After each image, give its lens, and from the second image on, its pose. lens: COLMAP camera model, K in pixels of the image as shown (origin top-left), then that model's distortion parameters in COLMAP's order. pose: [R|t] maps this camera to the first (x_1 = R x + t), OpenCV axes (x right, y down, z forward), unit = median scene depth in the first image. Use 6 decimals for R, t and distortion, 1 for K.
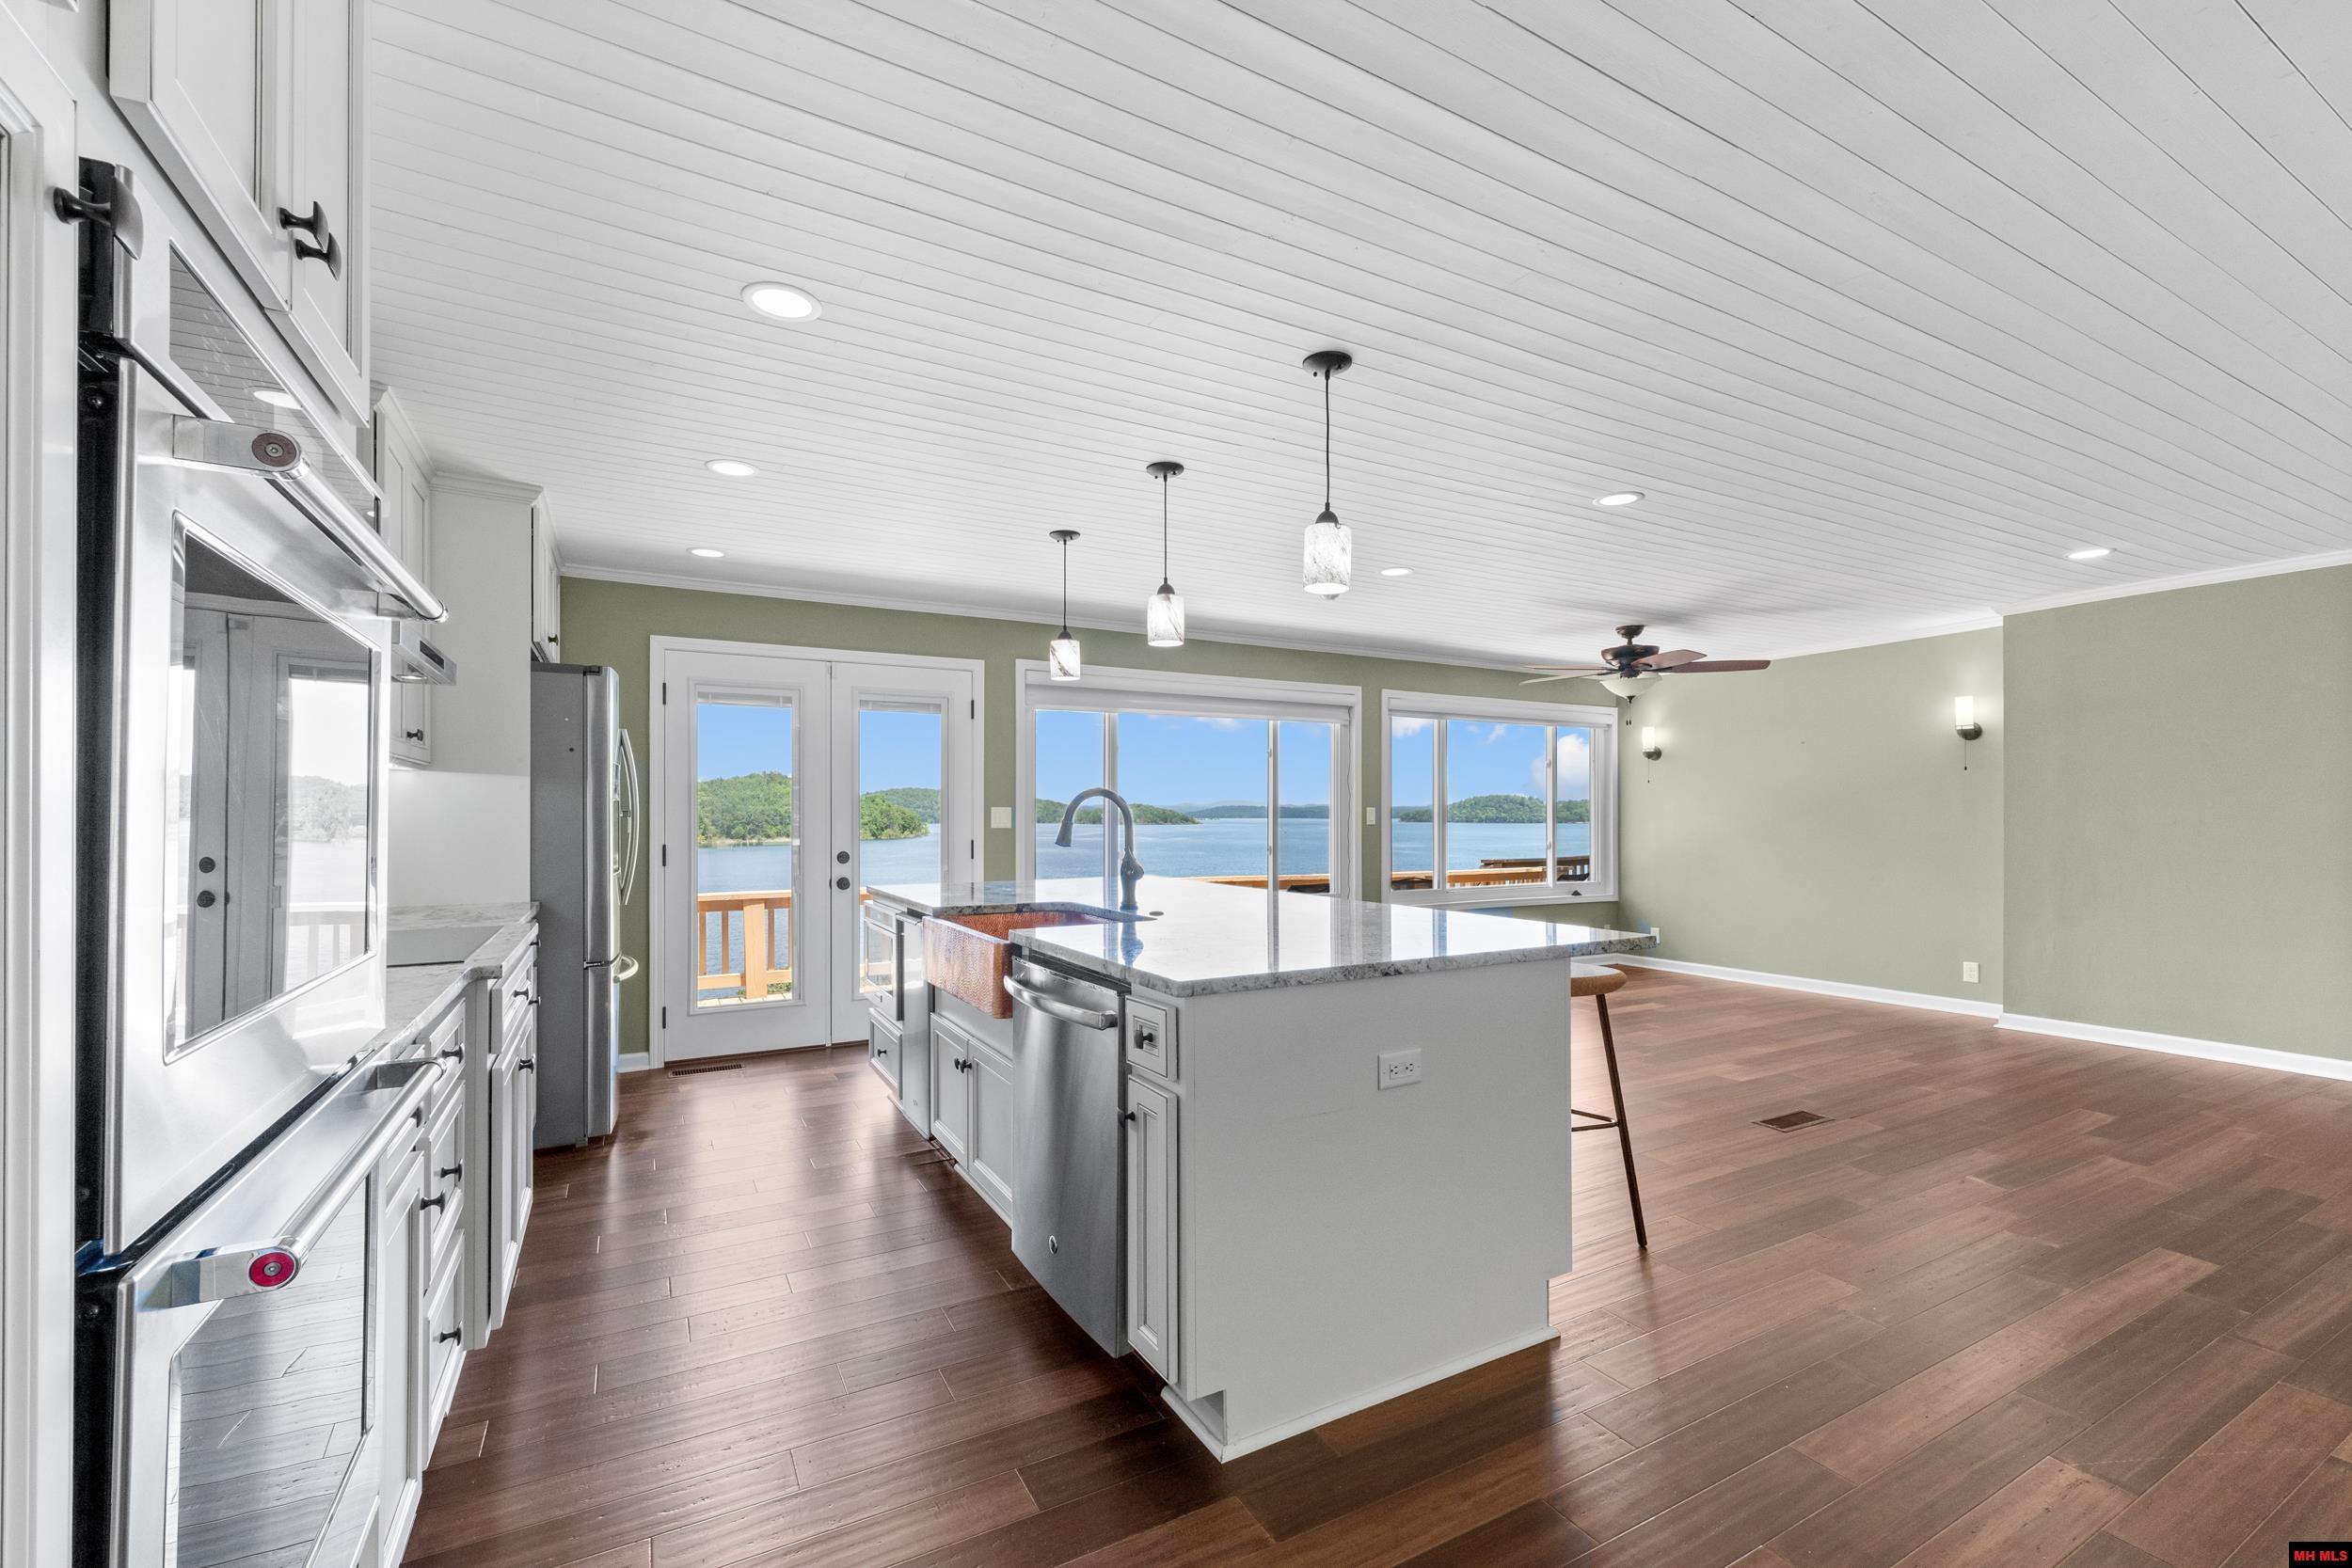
lens RADIAL K [[987.7, 0, 1175.0], [0, 987.7, 813.1], [0, 0, 1]] dist [-0.000503, 0.000303]
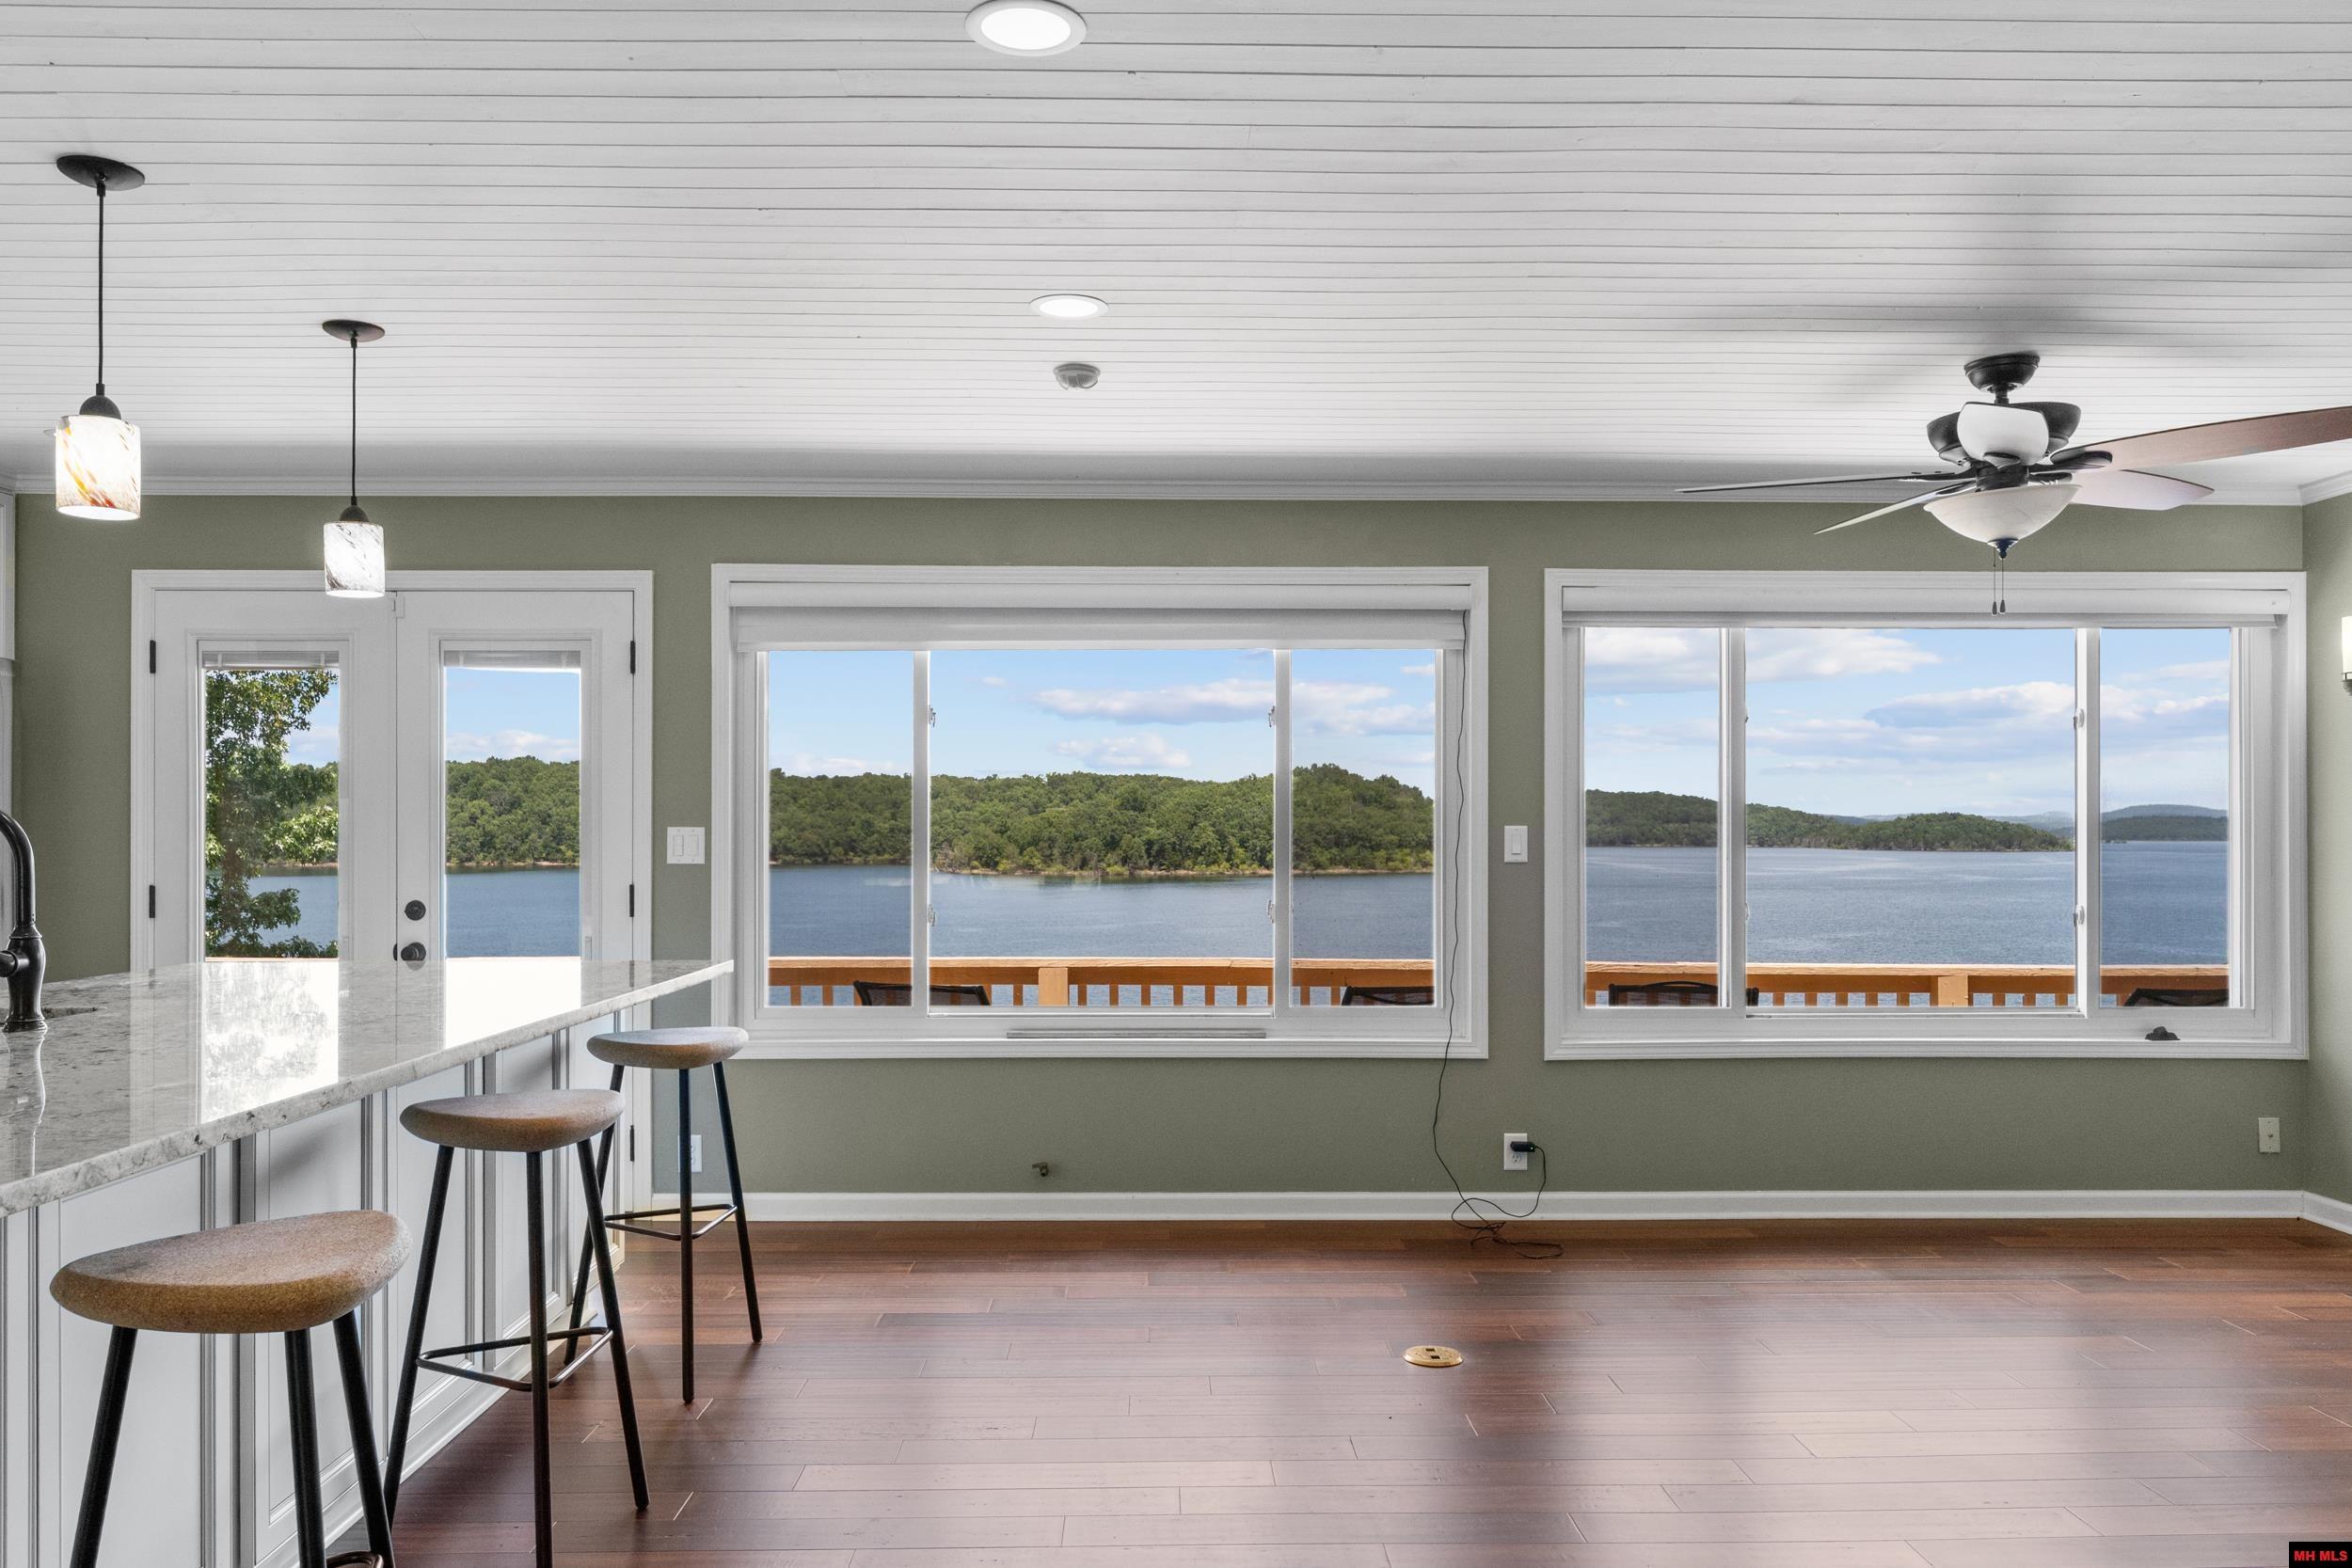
lens RADIAL K [[1642.0, 0, 1171.3], [0, 1642.0, 814.8], [0, 0, 1]] dist [0.001449, -0.005239]
pose [[0.885451, -0.004258, -0.464713, 0.471382], [0.000186, 0.999961, -0.008808, -0.004534], [0.464732, 0.007712, 0.885418, 0.276718]]
